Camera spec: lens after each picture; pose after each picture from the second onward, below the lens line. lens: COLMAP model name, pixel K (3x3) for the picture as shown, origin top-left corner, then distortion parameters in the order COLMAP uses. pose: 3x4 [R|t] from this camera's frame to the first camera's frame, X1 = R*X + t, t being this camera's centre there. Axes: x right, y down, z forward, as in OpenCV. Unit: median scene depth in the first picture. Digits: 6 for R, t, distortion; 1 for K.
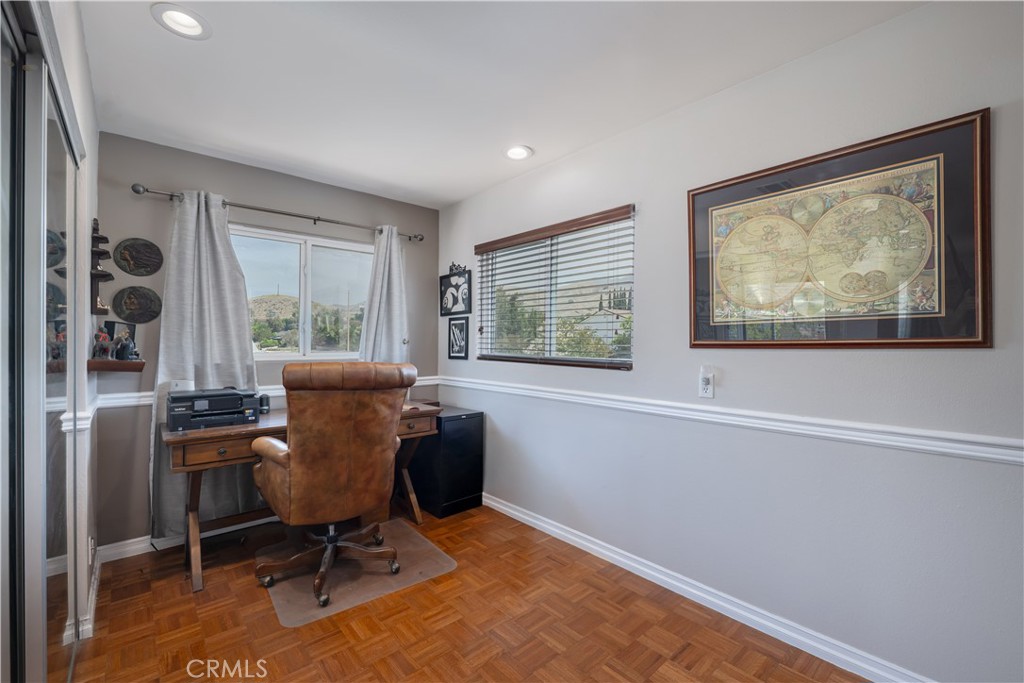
lens RADIAL K [[447.4, 0, 516.6], [0, 447.4, 343.0], [0, 0, 1]] dist [0.004272, -0.000250]
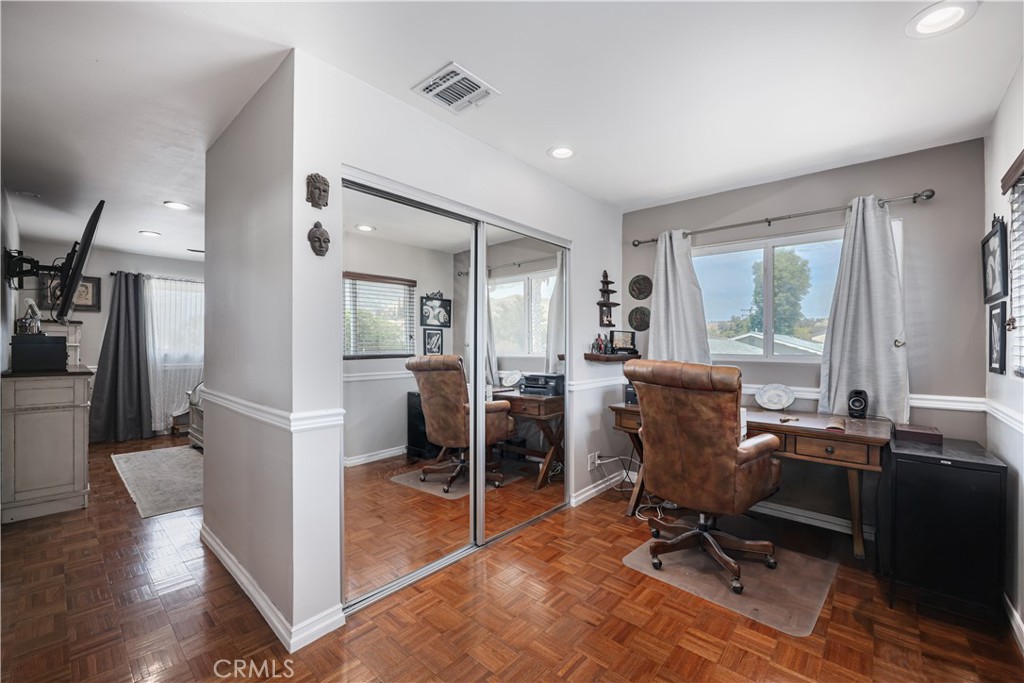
lens RADIAL K [[420.0, 0, 516.4], [0, 420.0, 339.6], [0, 0, 1]] dist [-0.004447, 0.000400]
pose [[0.115500, -0.008511, -0.993271, 0.576954], [-0.006420, 0.999936, -0.009314, 0.001281], [0.993287, 0.007452, 0.115438, 0.470994]]
